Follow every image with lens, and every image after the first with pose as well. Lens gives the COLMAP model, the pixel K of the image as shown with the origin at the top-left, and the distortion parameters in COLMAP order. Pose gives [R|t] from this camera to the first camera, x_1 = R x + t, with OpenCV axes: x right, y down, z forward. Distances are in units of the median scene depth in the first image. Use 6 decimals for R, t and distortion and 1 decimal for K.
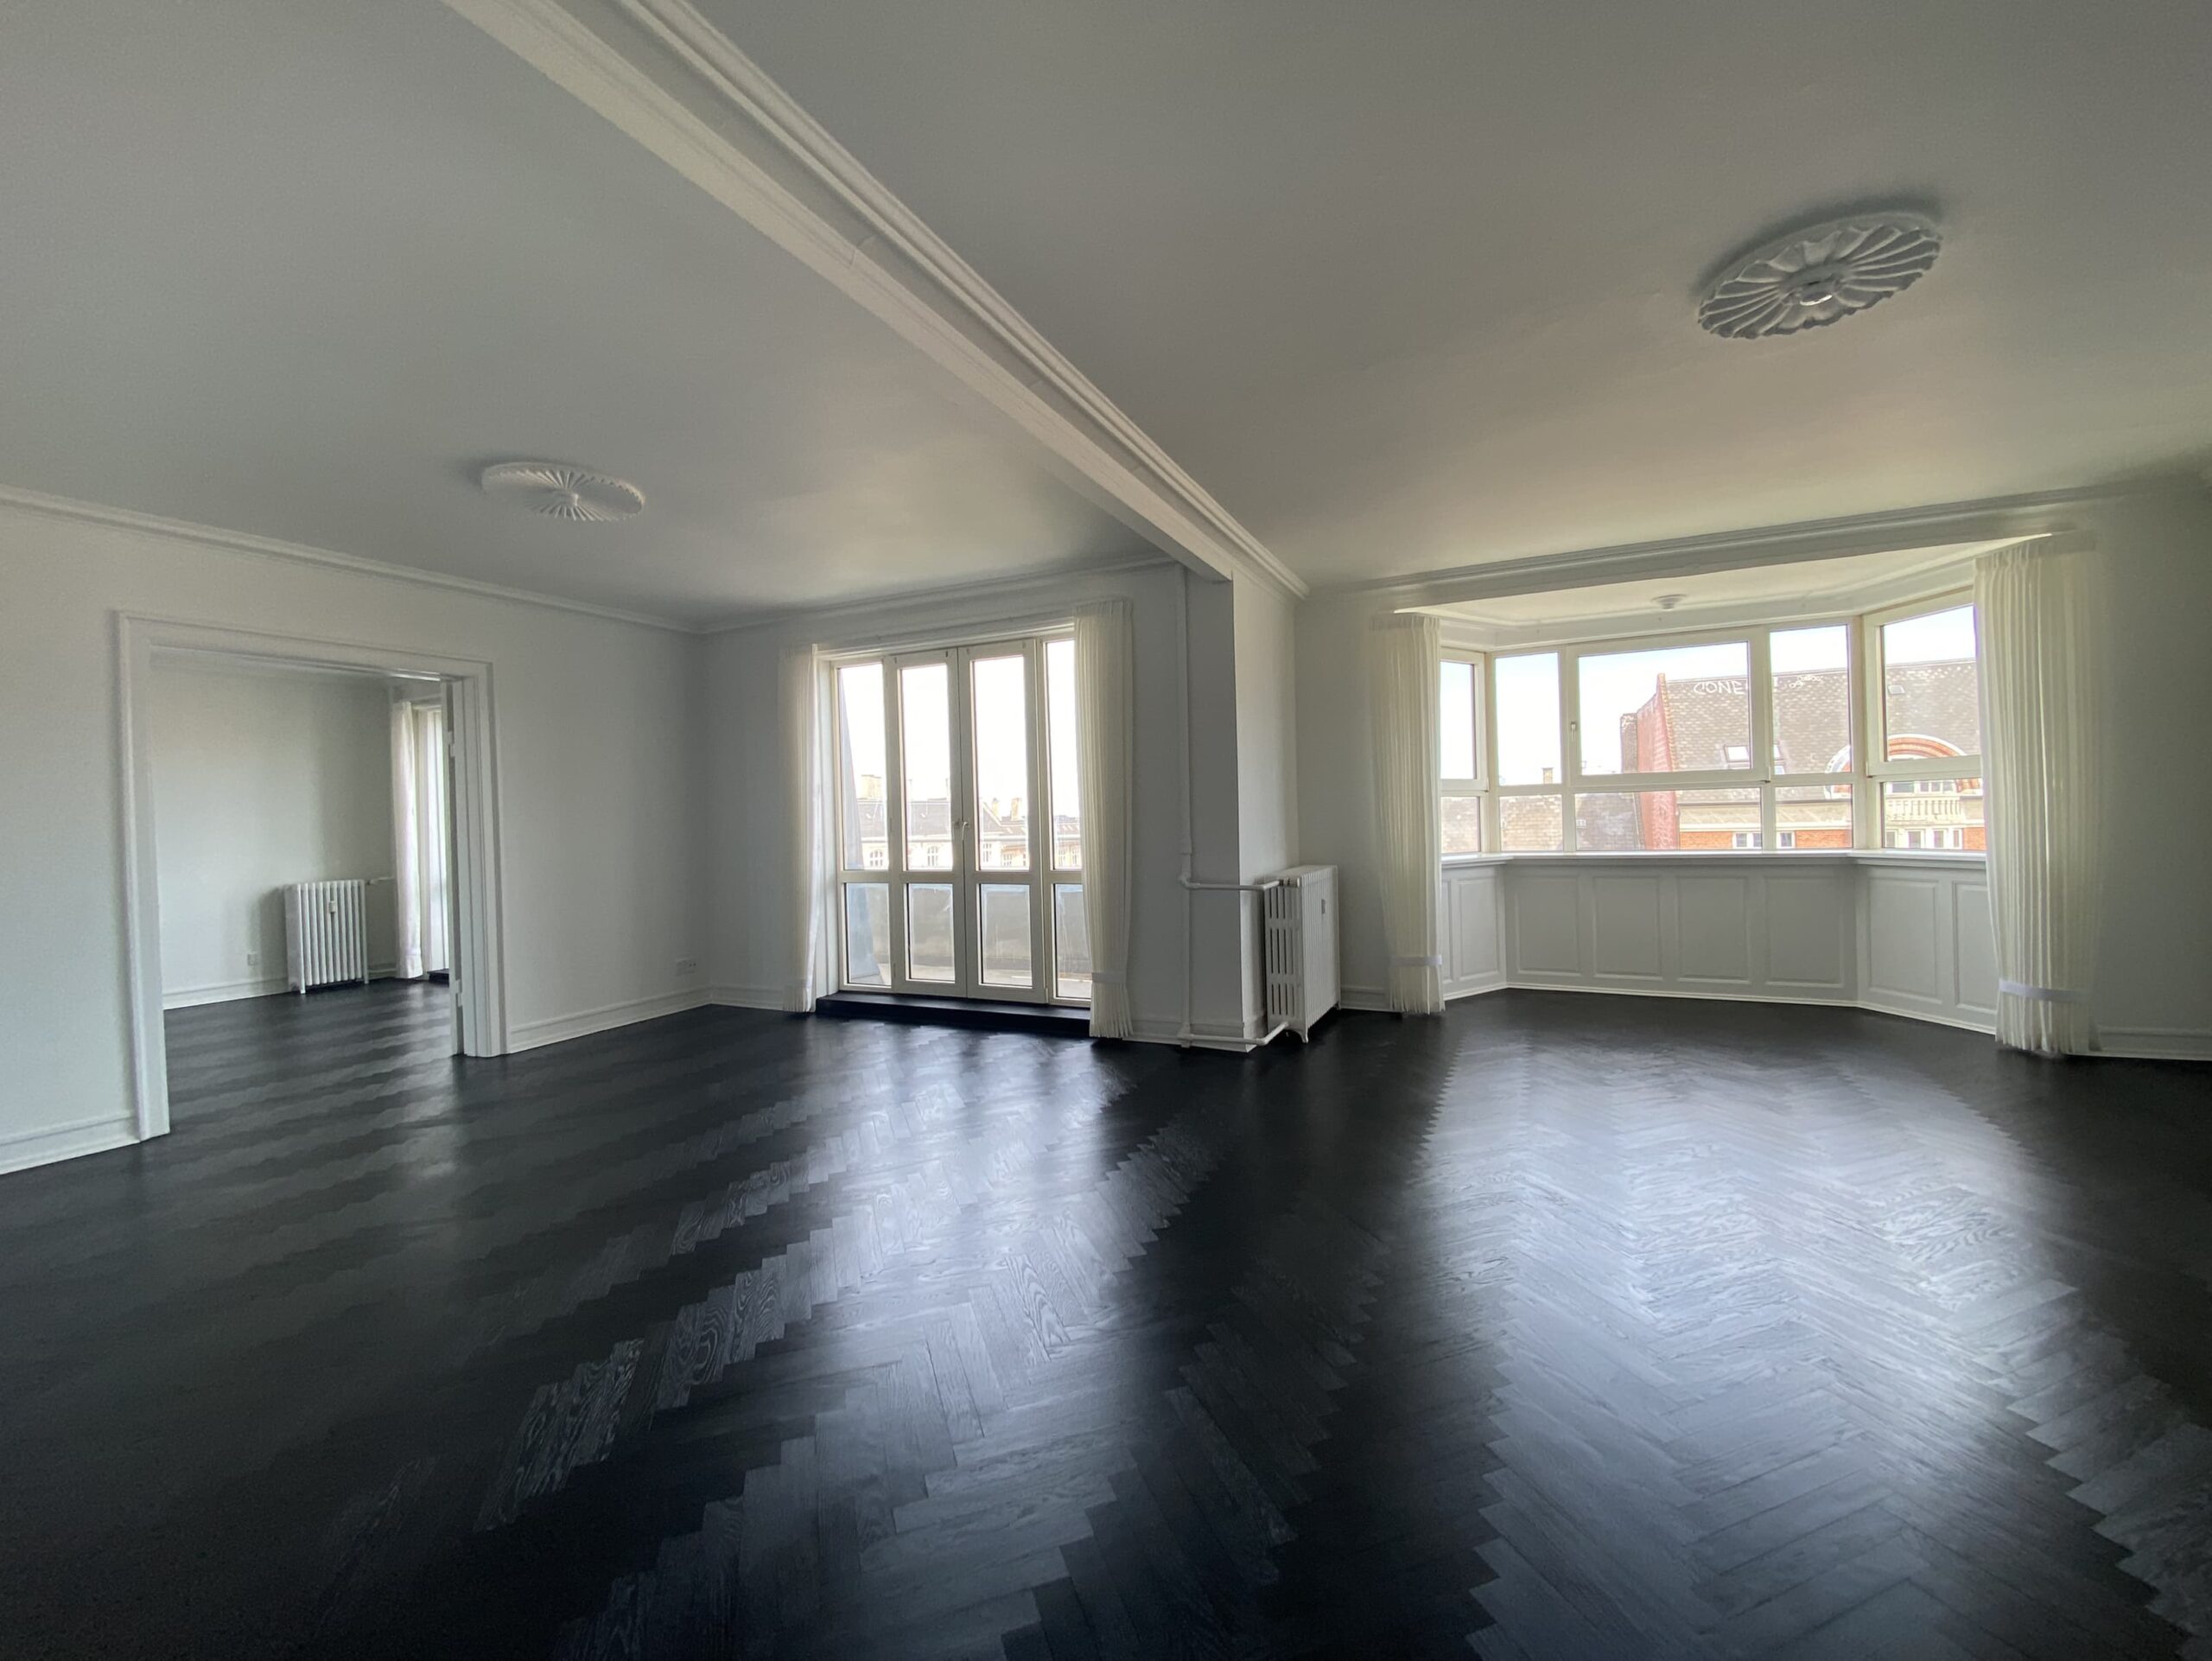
lens RADIAL K [[880.4, 0, 1104.5], [0, 880.4, 824.6], [0, 0, 1]] dist [-0.001746, -0.000364]
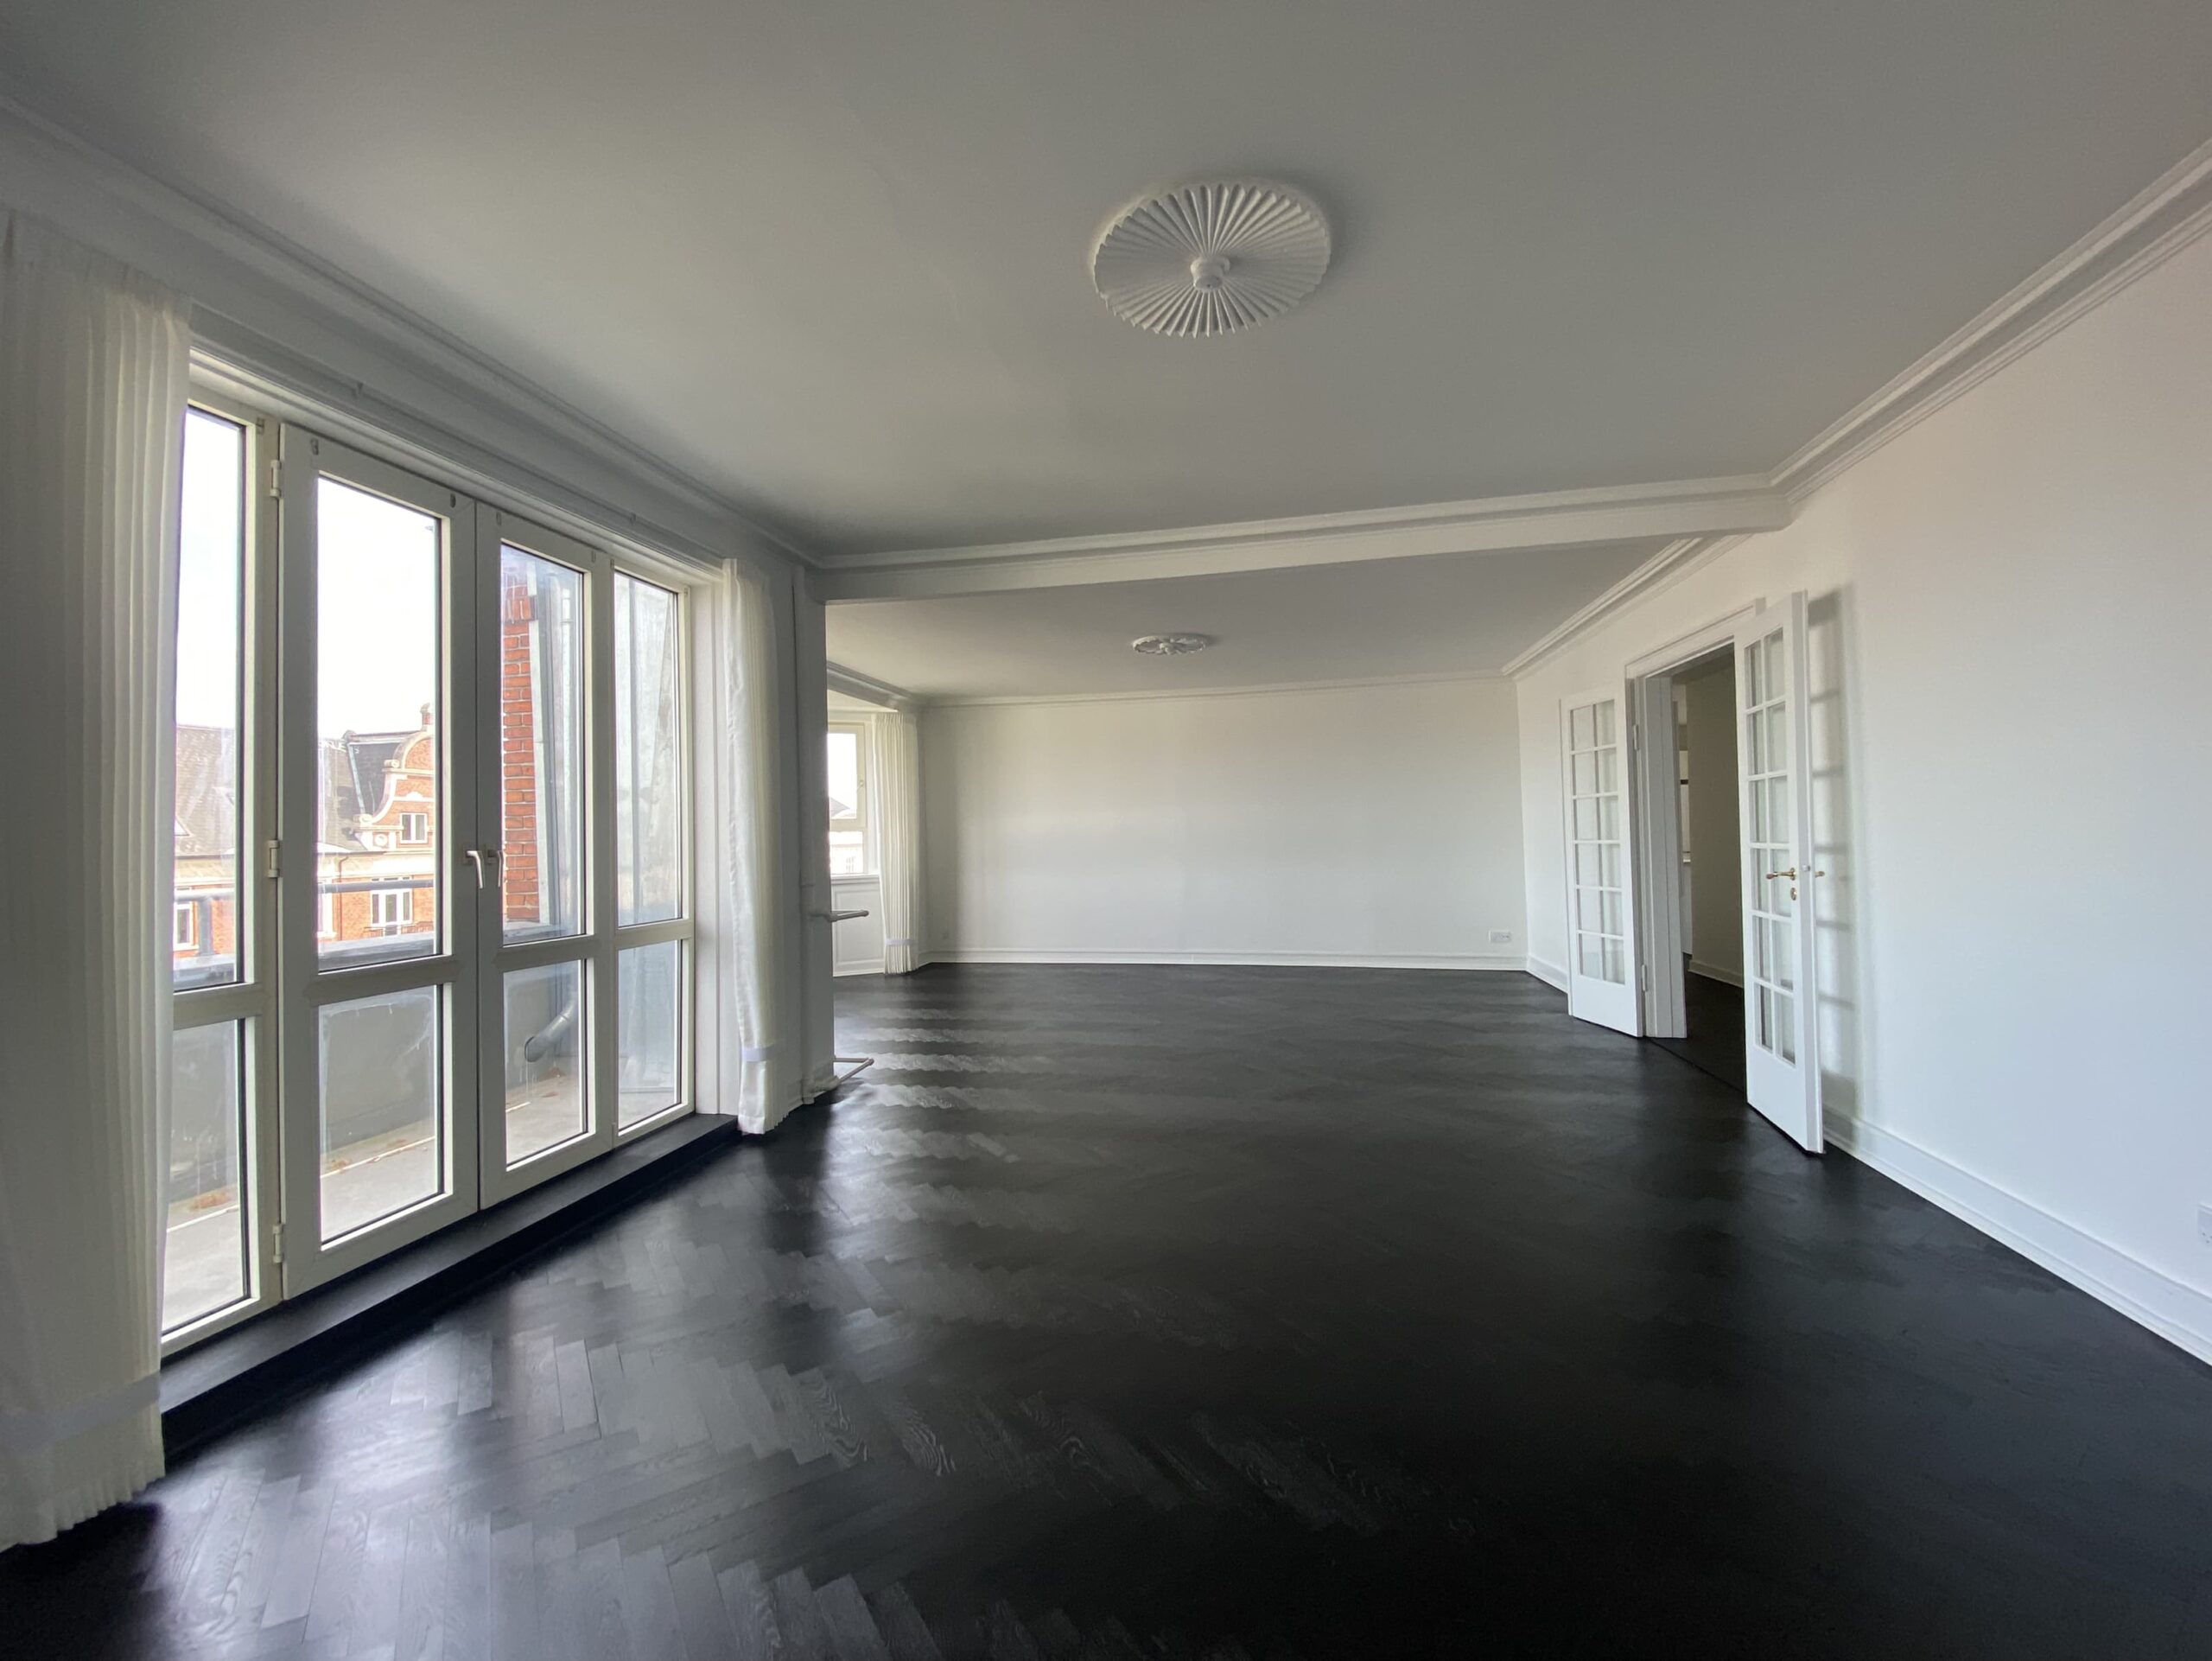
lens RADIAL K [[880.4, 0, 1104.5], [0, 880.4, 824.6], [0, 0, 1]] dist [-0.001746, -0.000364]
pose [[-0.232234, 0.045012, 0.971618, -0.640623], [0.034882, 0.998671, -0.037928, 0.013029], [-0.972034, 0.025084, -0.233496, 0.685195]]
